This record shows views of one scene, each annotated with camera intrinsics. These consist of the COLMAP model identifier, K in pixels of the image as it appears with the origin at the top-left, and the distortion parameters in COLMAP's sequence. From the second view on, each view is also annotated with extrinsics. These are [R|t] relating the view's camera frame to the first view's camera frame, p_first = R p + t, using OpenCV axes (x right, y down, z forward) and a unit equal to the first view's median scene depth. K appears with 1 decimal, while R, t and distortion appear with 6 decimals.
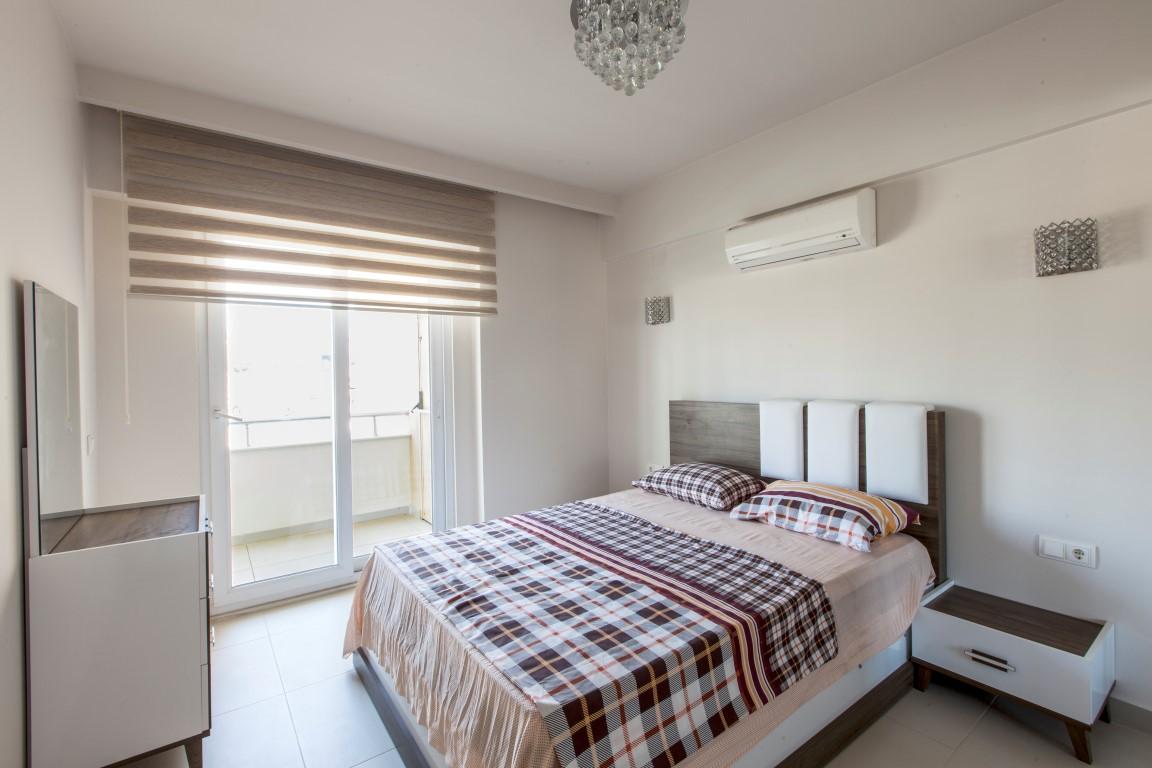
lens RADIAL K [[509.0, 0, 577.3], [0, 509.0, 383.2], [0, 0, 1]] dist [-0.001275, 0.000550]
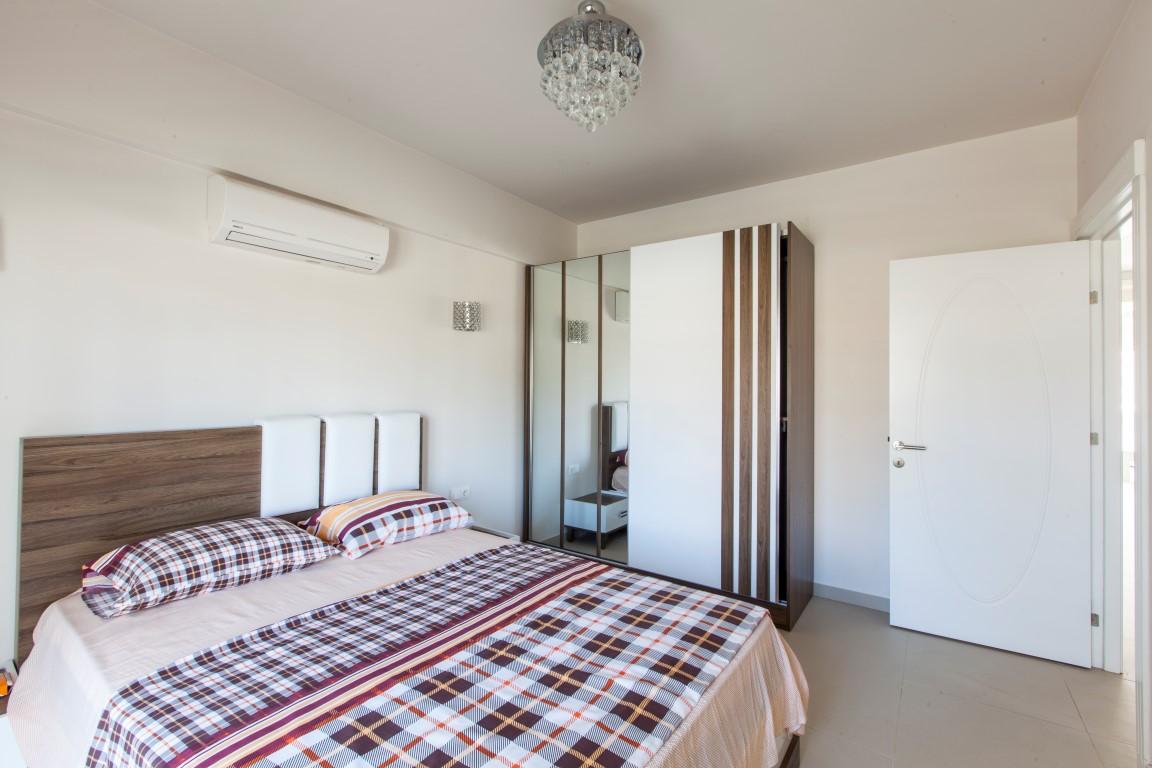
lens RADIAL K [[509.0, 0, 575.7], [0, 509.0, 378.0], [0, 0, 1]] dist [-0.001275, 0.000550]
pose [[-0.309717, 0.033683, 0.950232, -0.655289], [0.017705, 0.999403, -0.029655, 0.000863], [-0.950664, 0.007639, -0.310129, 0.986987]]
